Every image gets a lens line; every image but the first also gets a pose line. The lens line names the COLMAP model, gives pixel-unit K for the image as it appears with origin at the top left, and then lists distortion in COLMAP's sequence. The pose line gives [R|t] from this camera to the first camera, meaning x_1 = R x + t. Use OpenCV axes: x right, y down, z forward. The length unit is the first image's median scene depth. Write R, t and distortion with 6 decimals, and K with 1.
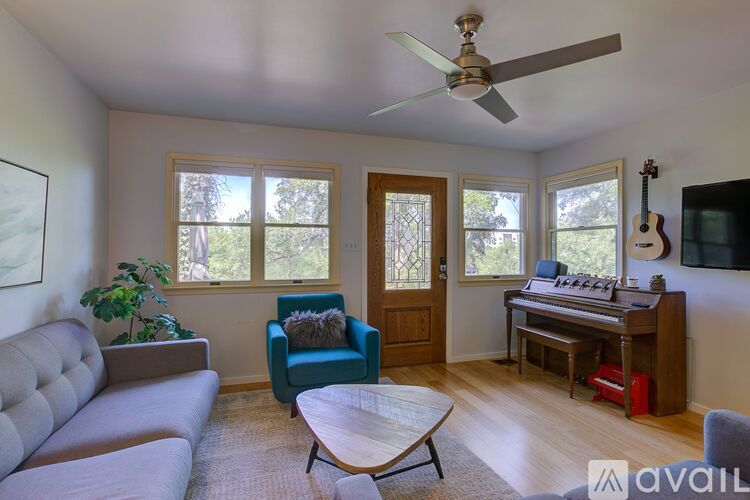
lens RADIAL K [[370.8, 0, 371.9], [0, 370.8, 248.2], [0, 0, 1]] dist [-0.040376, 0.032610]
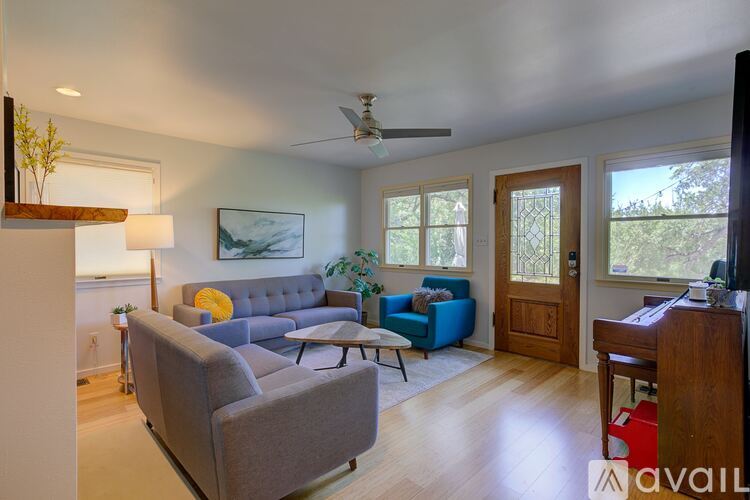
lens RADIAL K [[370.8, 0, 371.9], [0, 370.8, 248.2], [0, 0, 1]] dist [-0.040376, 0.032610]
pose [[0.449963, 0.005848, -0.893028, 0.824534], [0.004736, 0.999949, 0.008935, 0.005040], [0.893035, -0.008249, 0.449912, 0.151253]]
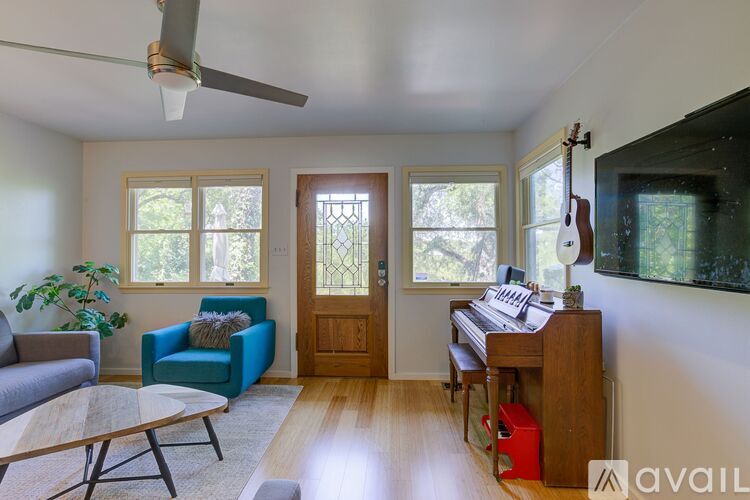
lens RADIAL K [[370.8, 0, 371.9], [0, 370.8, 248.2], [0, 0, 1]] dist [-0.040376, 0.032610]
pose [[0.933443, -0.012757, -0.358500, 0.519499], [0.008868, 0.999883, -0.012490, 0.004571], [0.358617, 0.008479, 0.933446, 0.157059]]
